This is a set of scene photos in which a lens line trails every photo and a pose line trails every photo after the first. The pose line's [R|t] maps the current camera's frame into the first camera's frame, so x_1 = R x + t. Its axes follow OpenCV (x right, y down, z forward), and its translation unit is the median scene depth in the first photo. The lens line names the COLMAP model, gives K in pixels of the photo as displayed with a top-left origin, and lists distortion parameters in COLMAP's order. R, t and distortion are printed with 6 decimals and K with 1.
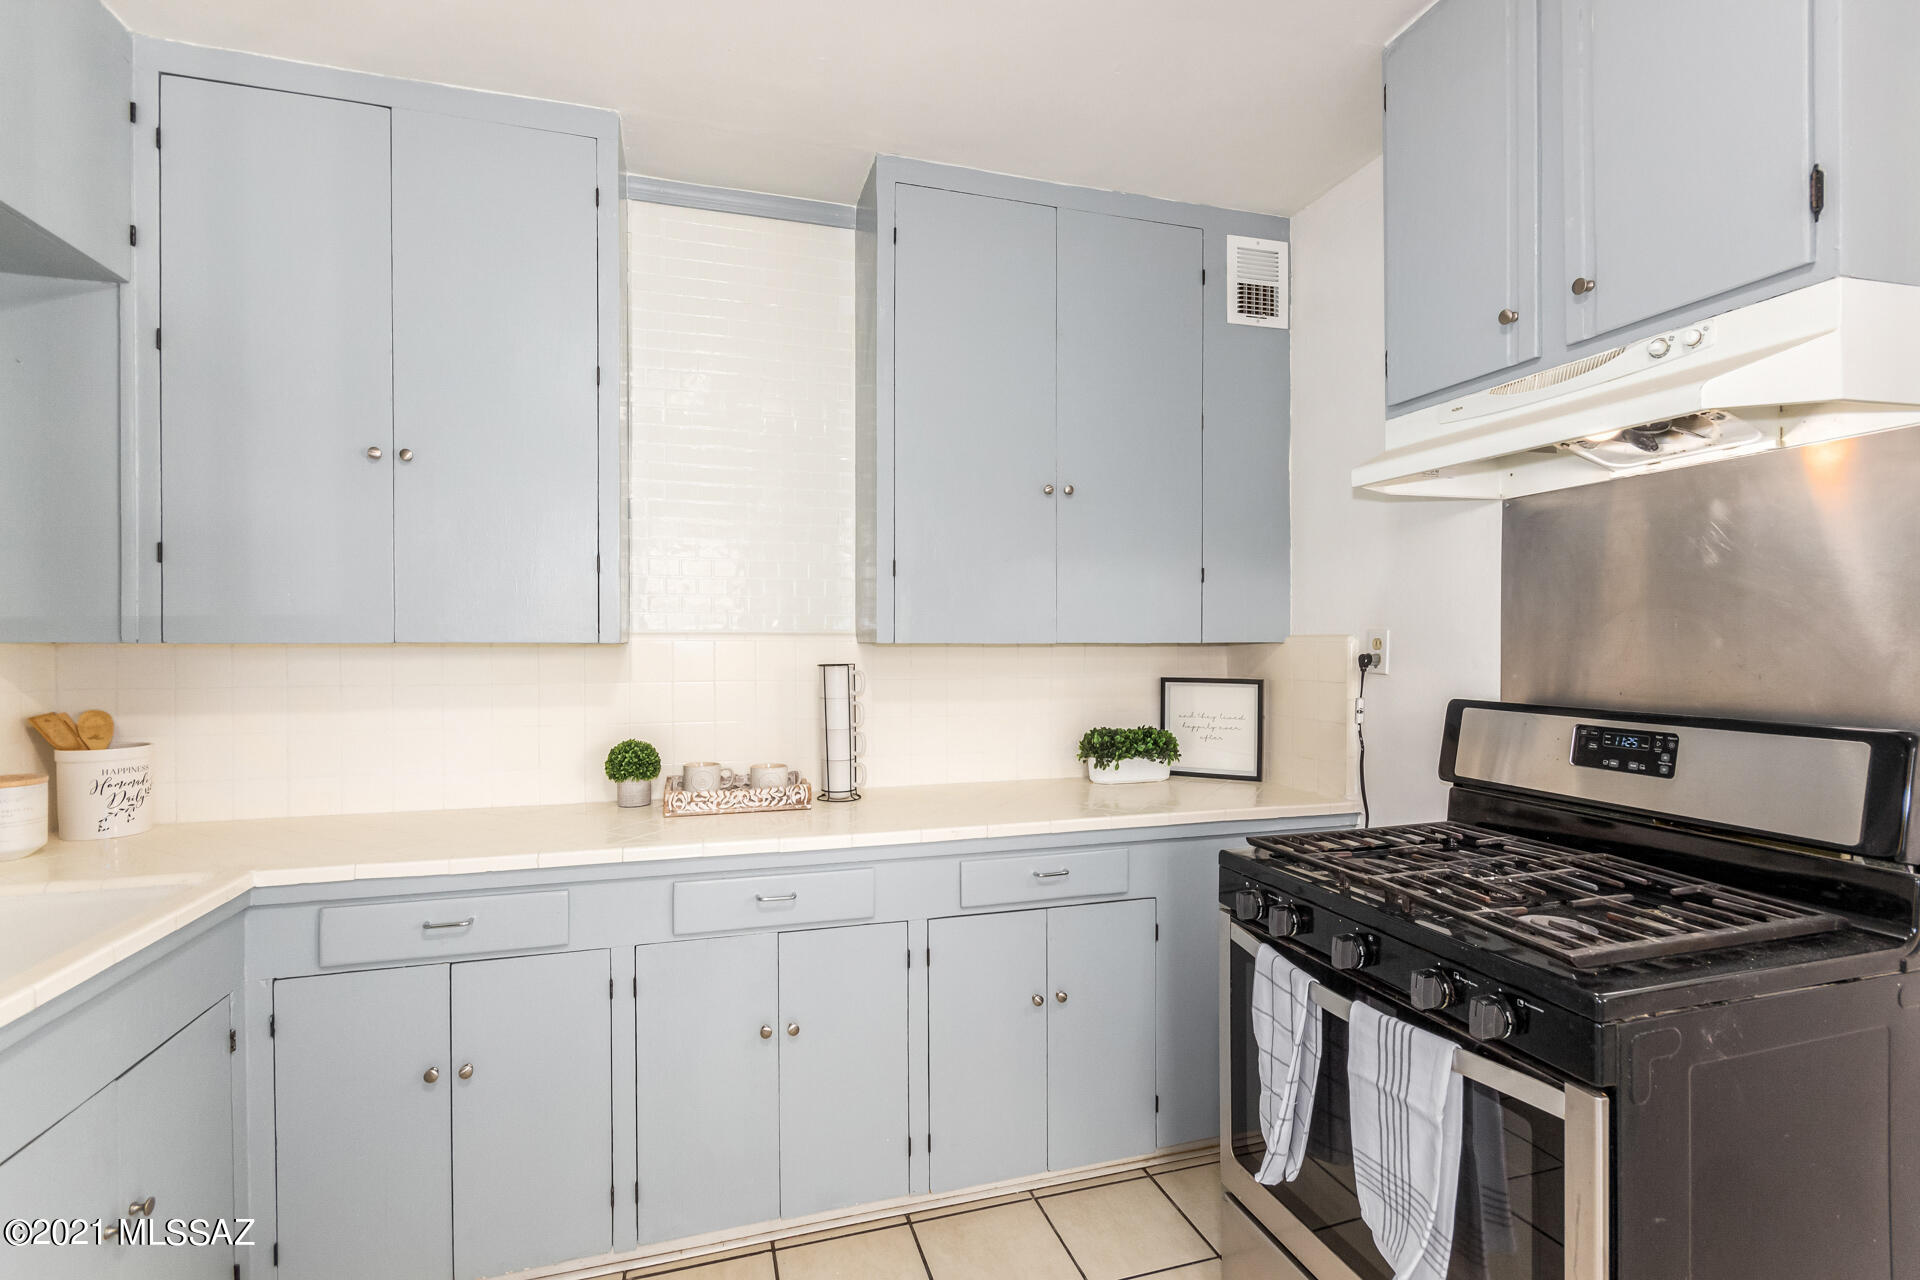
lens RADIAL K [[899.5, 0, 955.7], [0, 899.5, 647.0], [0, 0, 1]] dist [0.007634, 0.000271]
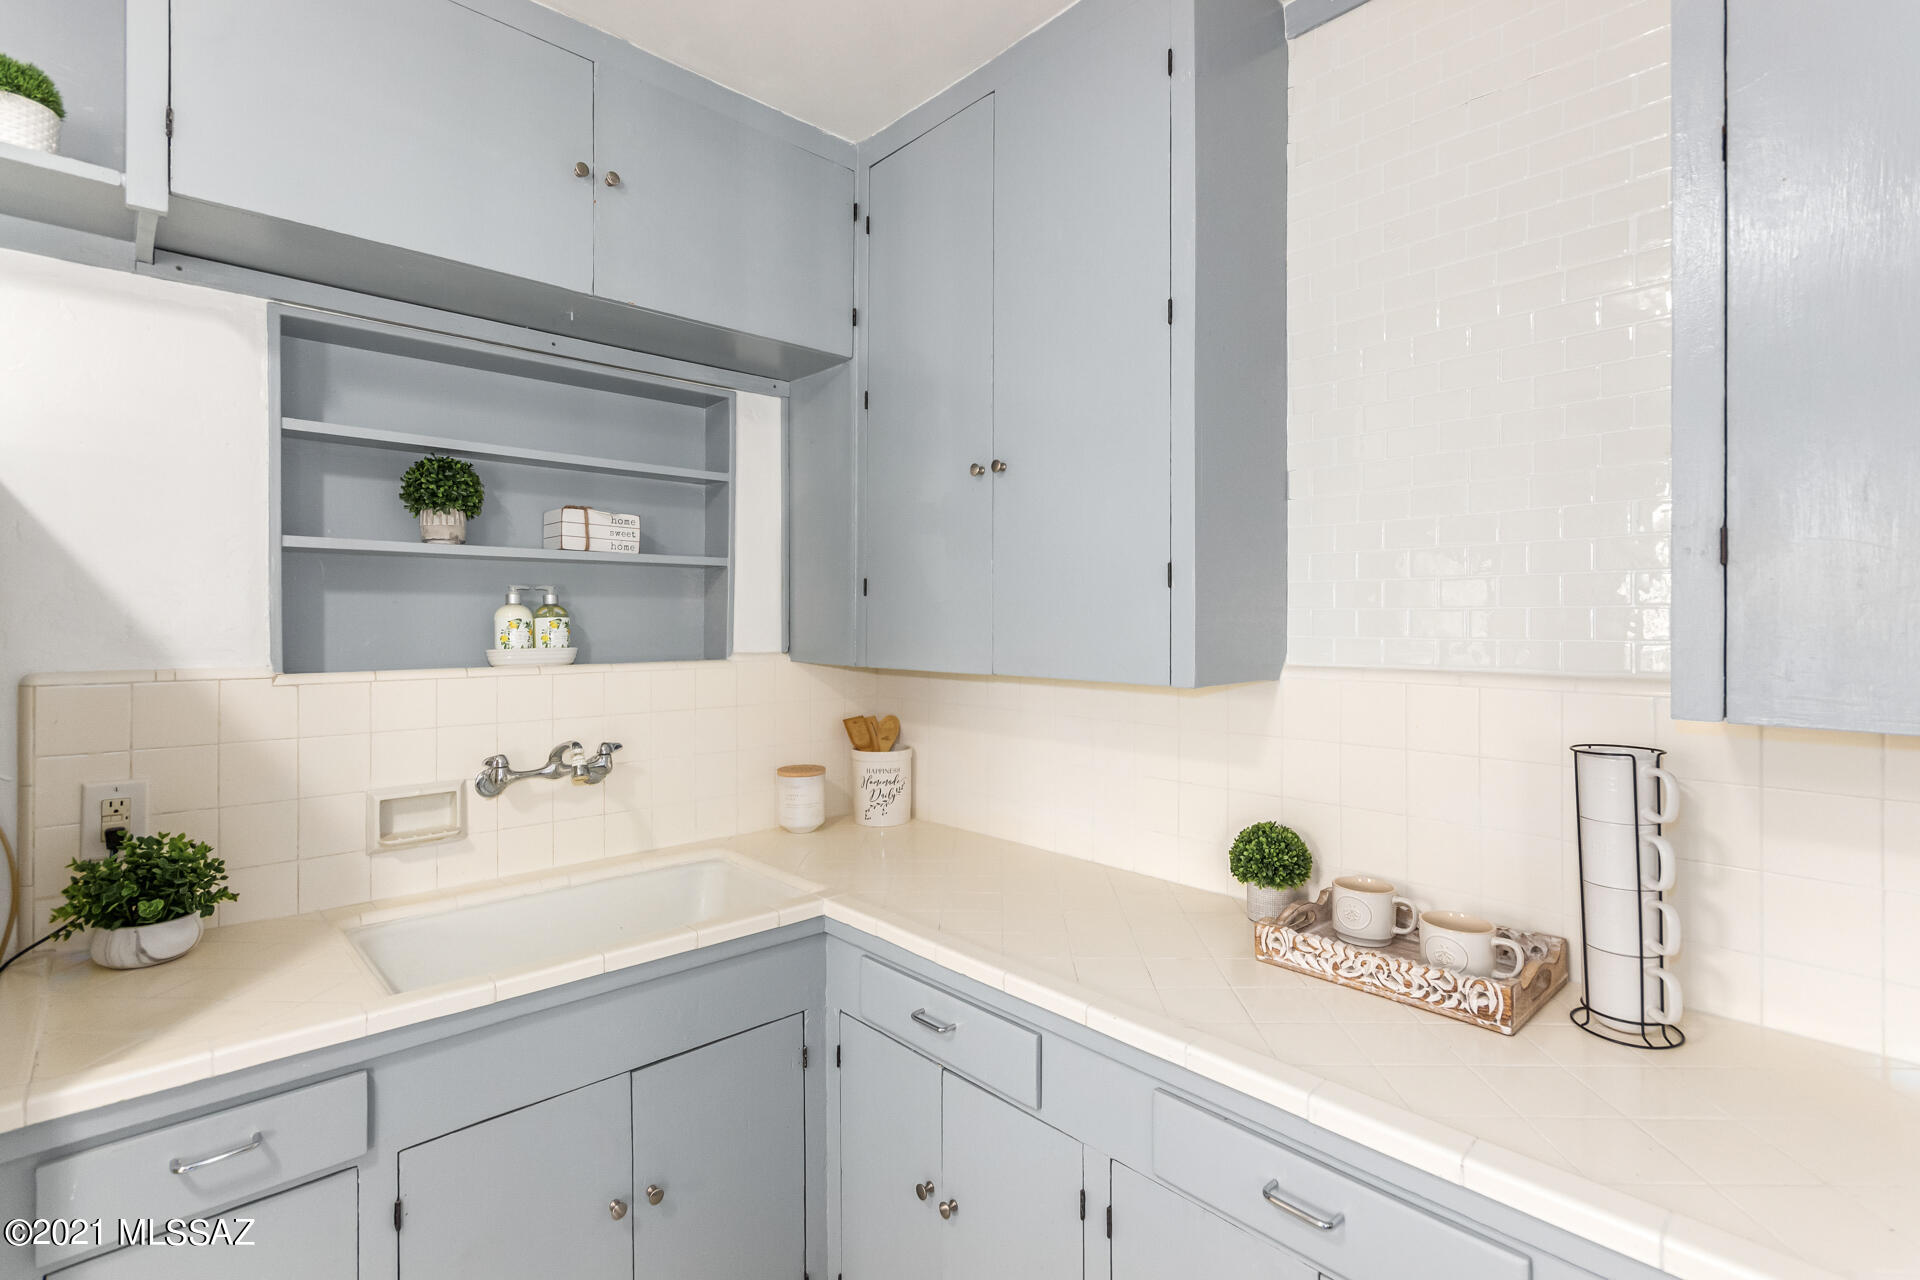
lens RADIAL K [[899.5, 0, 965.1], [0, 899.5, 615.2], [0, 0, 1]] dist [0.007634, 0.000271]
pose [[0.448212, -0.004951, -0.893914, 0.170646], [-0.005676, 0.999949, -0.008384, -0.054392], [0.893909, 0.008832, 0.448161, 0.545513]]
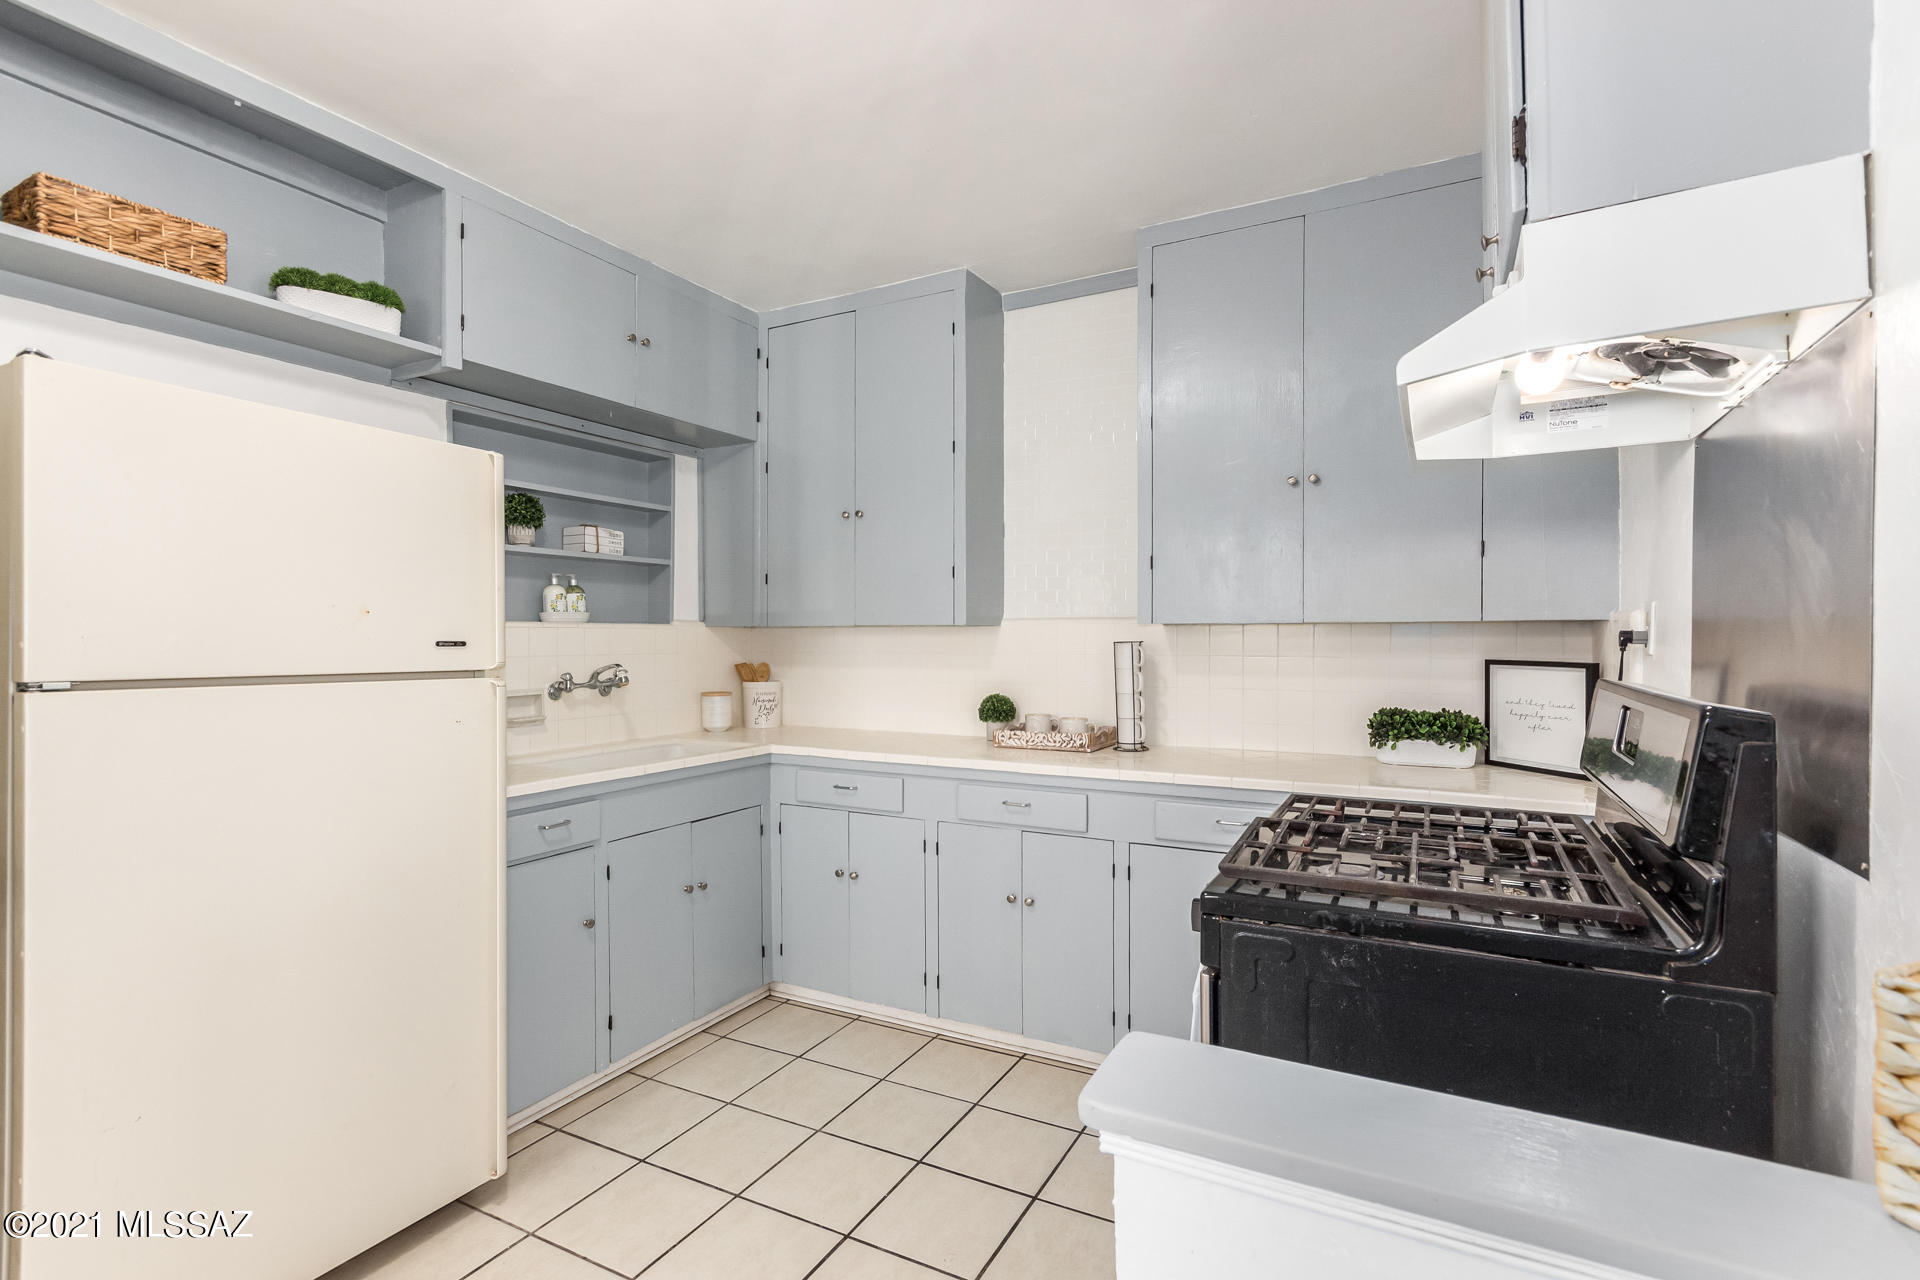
lens RADIAL K [[899.5, 0, 952.9], [0, 899.5, 638.9], [0, 0, 1]] dist [0.007634, 0.000271]
pose [[0.707167, 0.001639, -0.707045, 0.672273], [-0.003117, 0.999995, -0.000799, 0.019964], [0.707040, 0.002769, 0.707168, -0.060214]]
